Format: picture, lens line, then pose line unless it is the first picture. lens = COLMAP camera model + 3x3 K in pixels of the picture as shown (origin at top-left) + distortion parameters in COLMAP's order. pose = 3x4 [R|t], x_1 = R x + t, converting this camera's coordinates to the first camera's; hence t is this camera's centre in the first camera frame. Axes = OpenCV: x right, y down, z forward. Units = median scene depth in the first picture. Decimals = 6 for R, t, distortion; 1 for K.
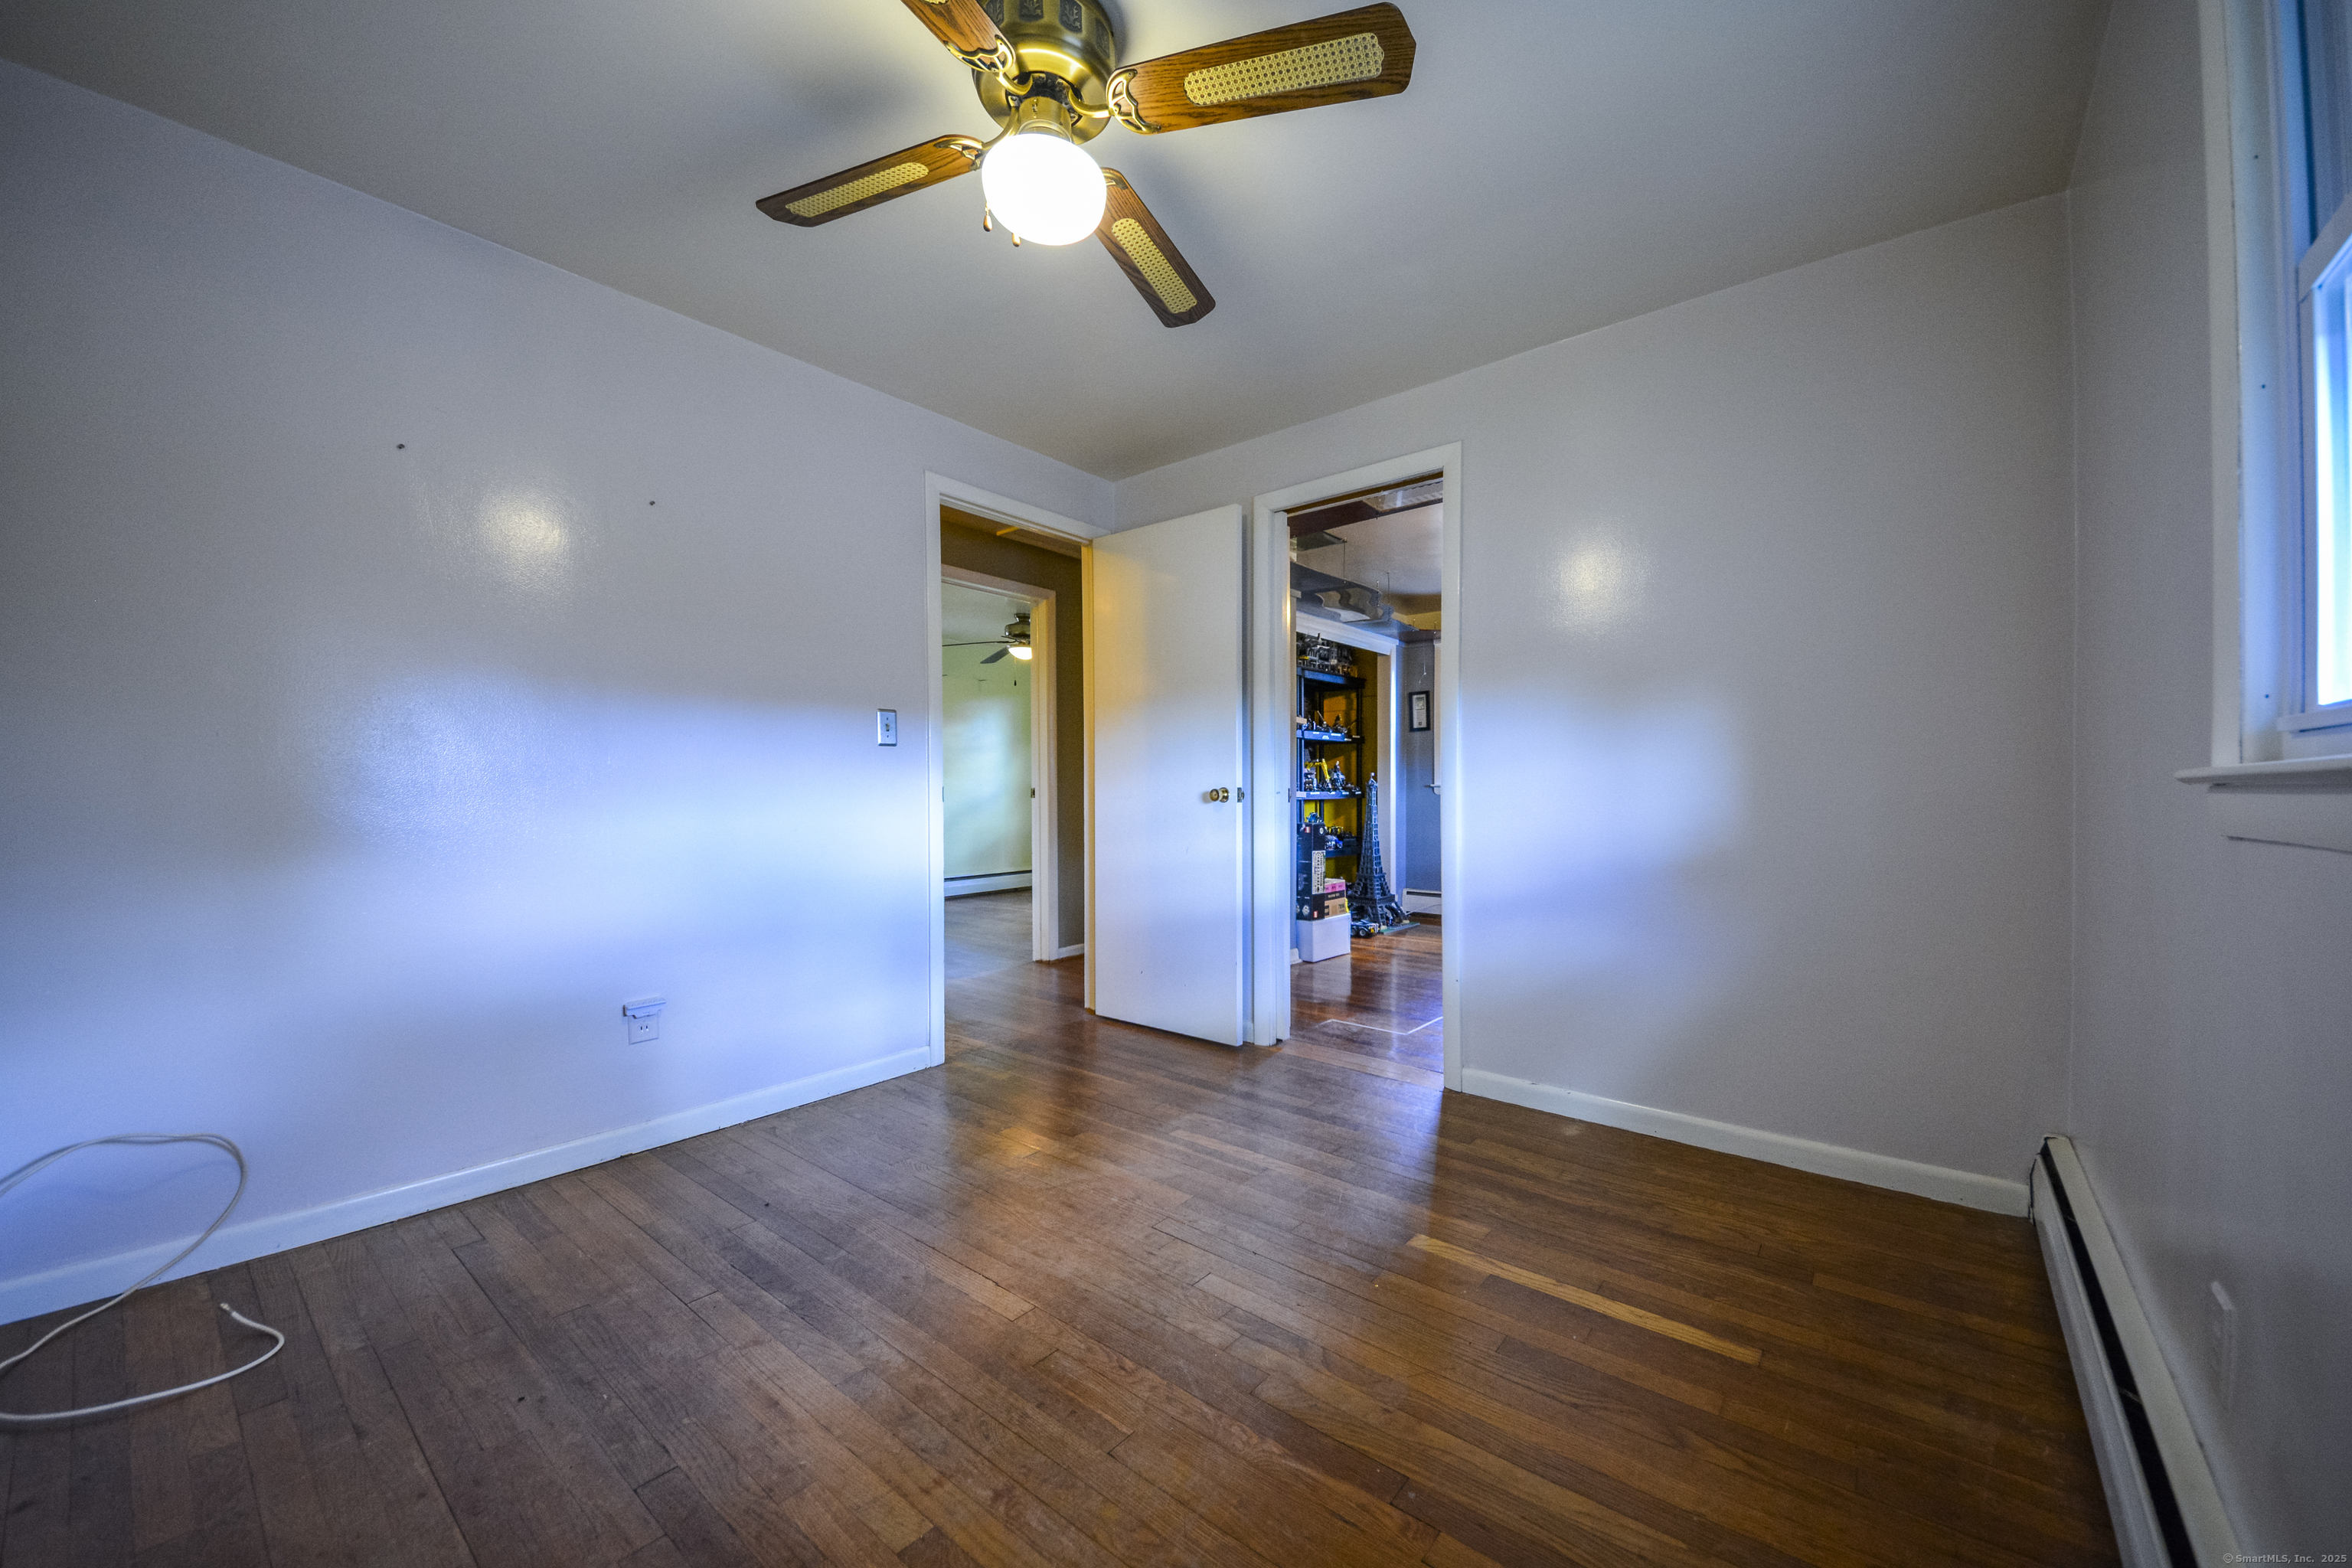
lens RADIAL K [[915.2, 0, 1176.0], [0, 915.2, 784.0], [0, 0, 1]] dist [0.000923, -0.000150]
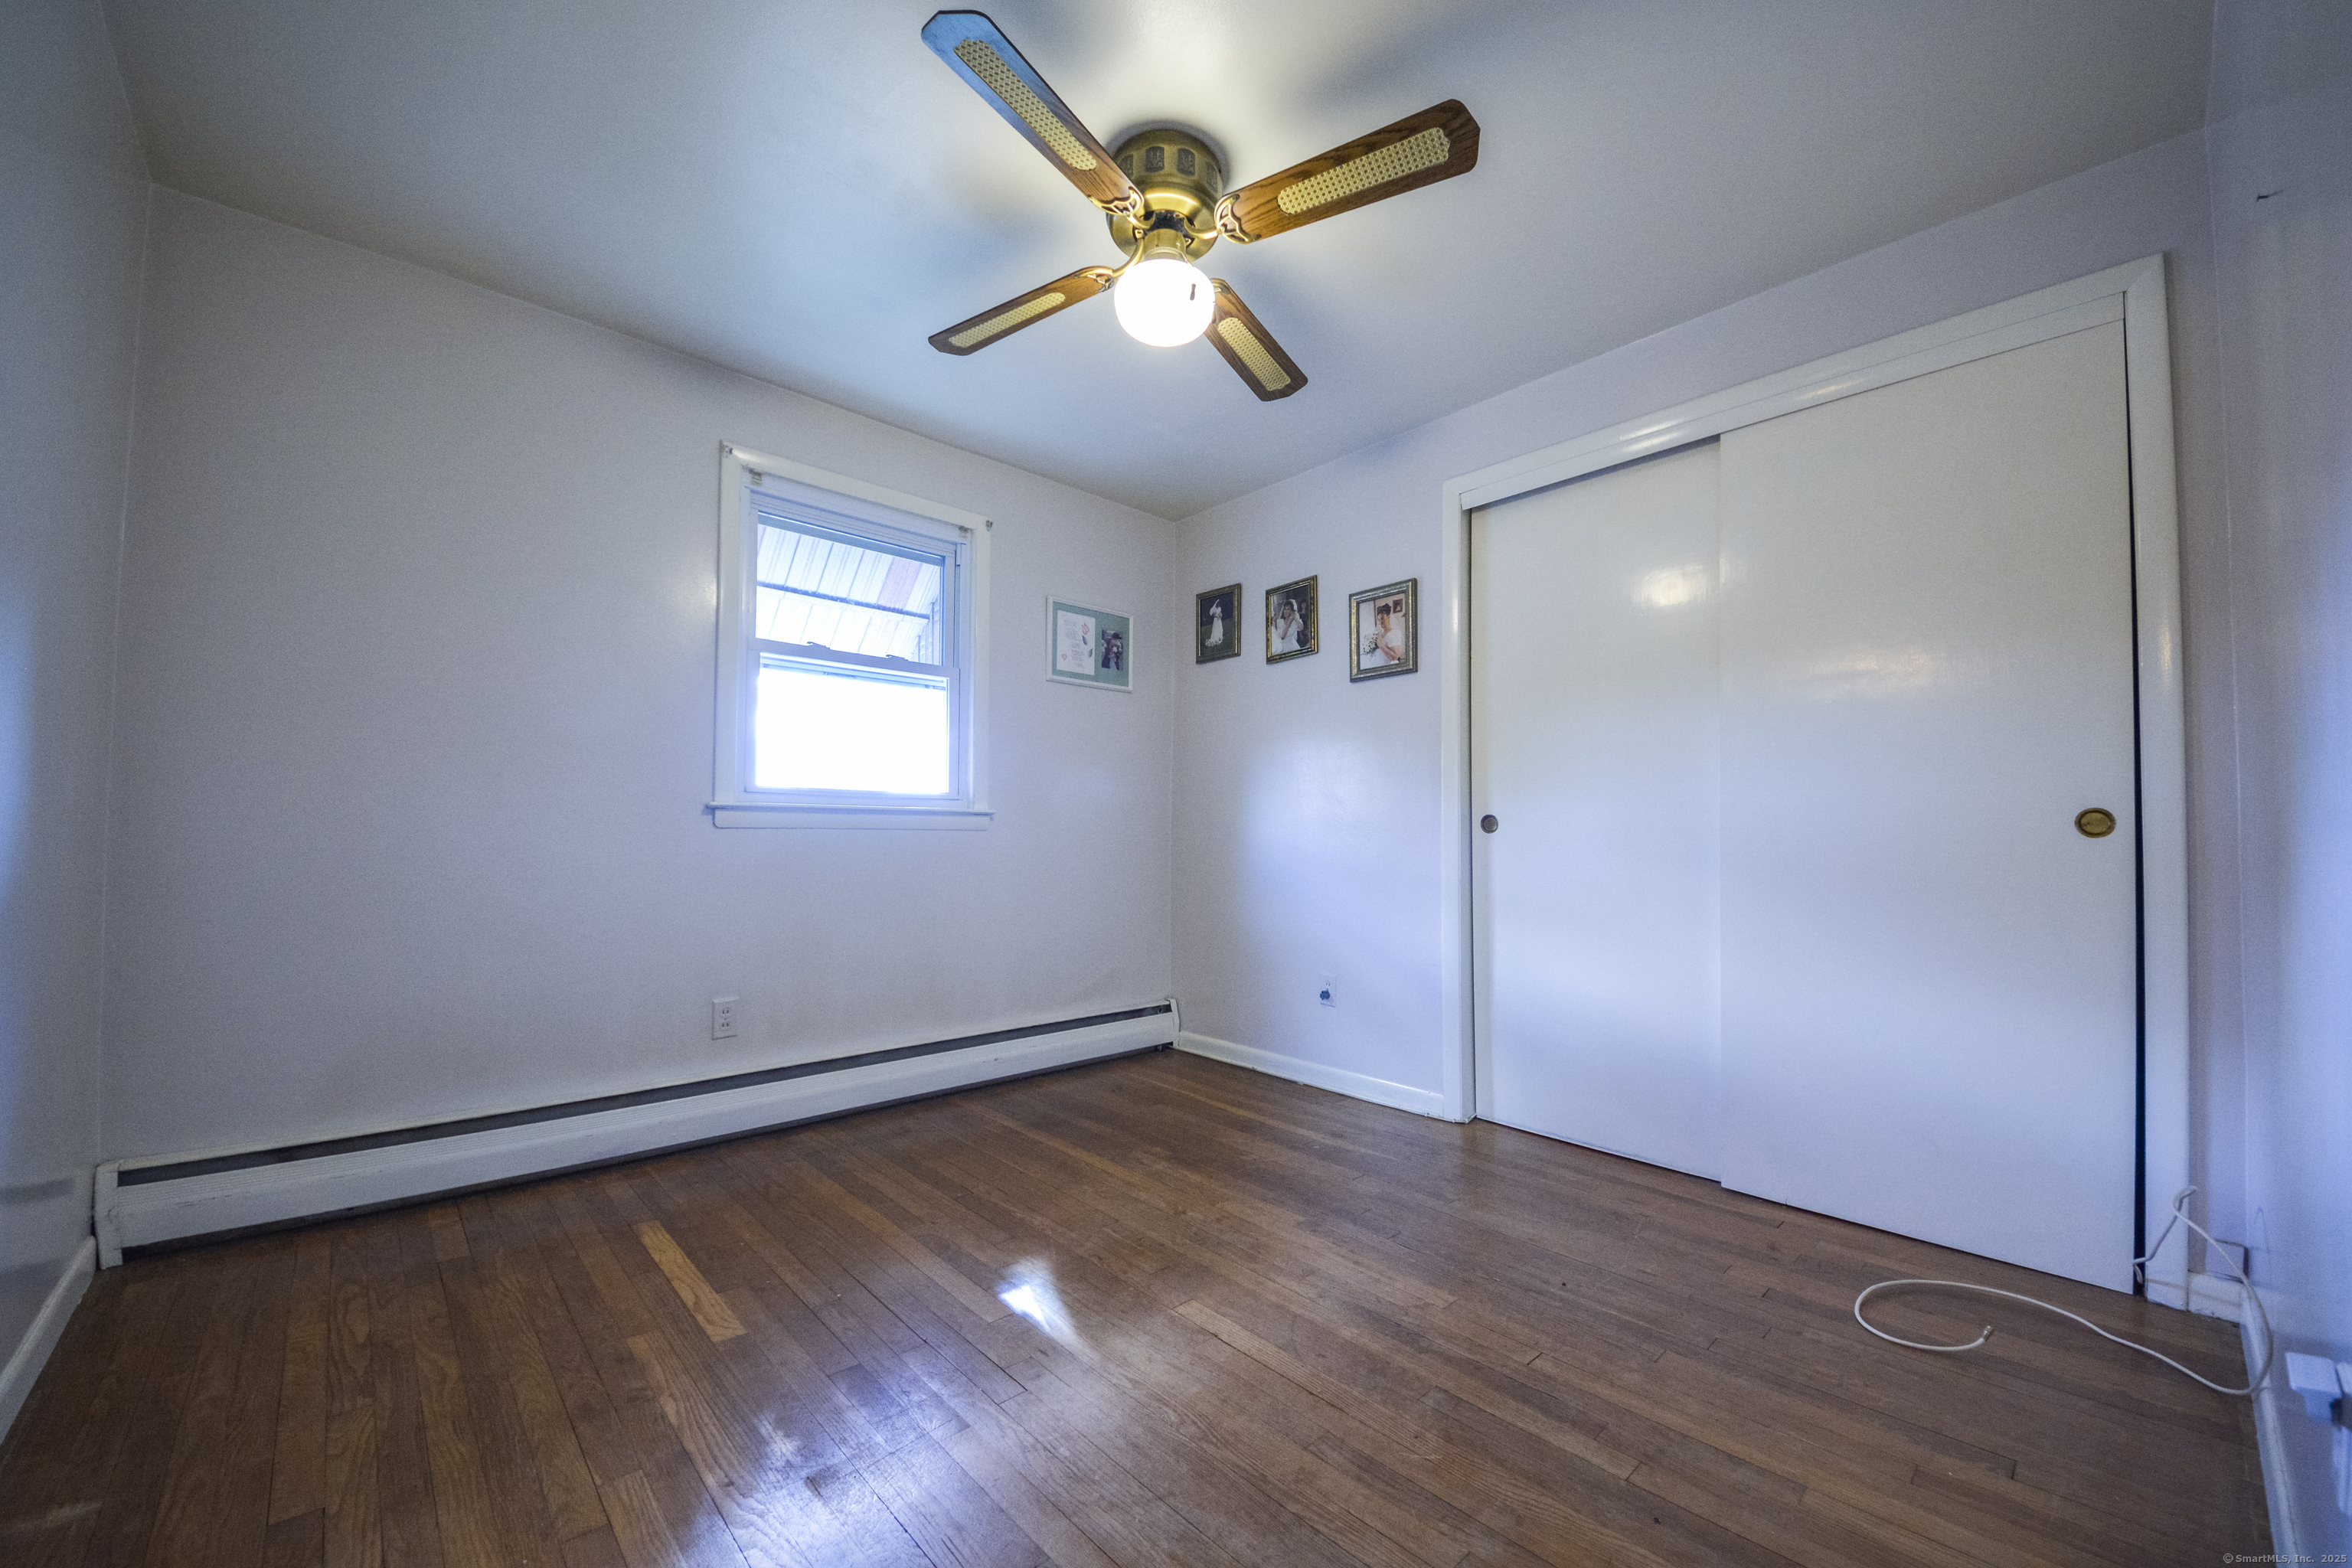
lens RADIAL K [[915.2, 0, 1176.0], [0, 915.2, 784.0], [0, 0, 1]] dist [0.000923, -0.000150]
pose [[-0.994171, 0.001038, 0.107812, -0.248204], [-0.004362, 0.998748, -0.049839, 0.032950], [-0.107729, -0.050019, -0.992921, 1.889084]]
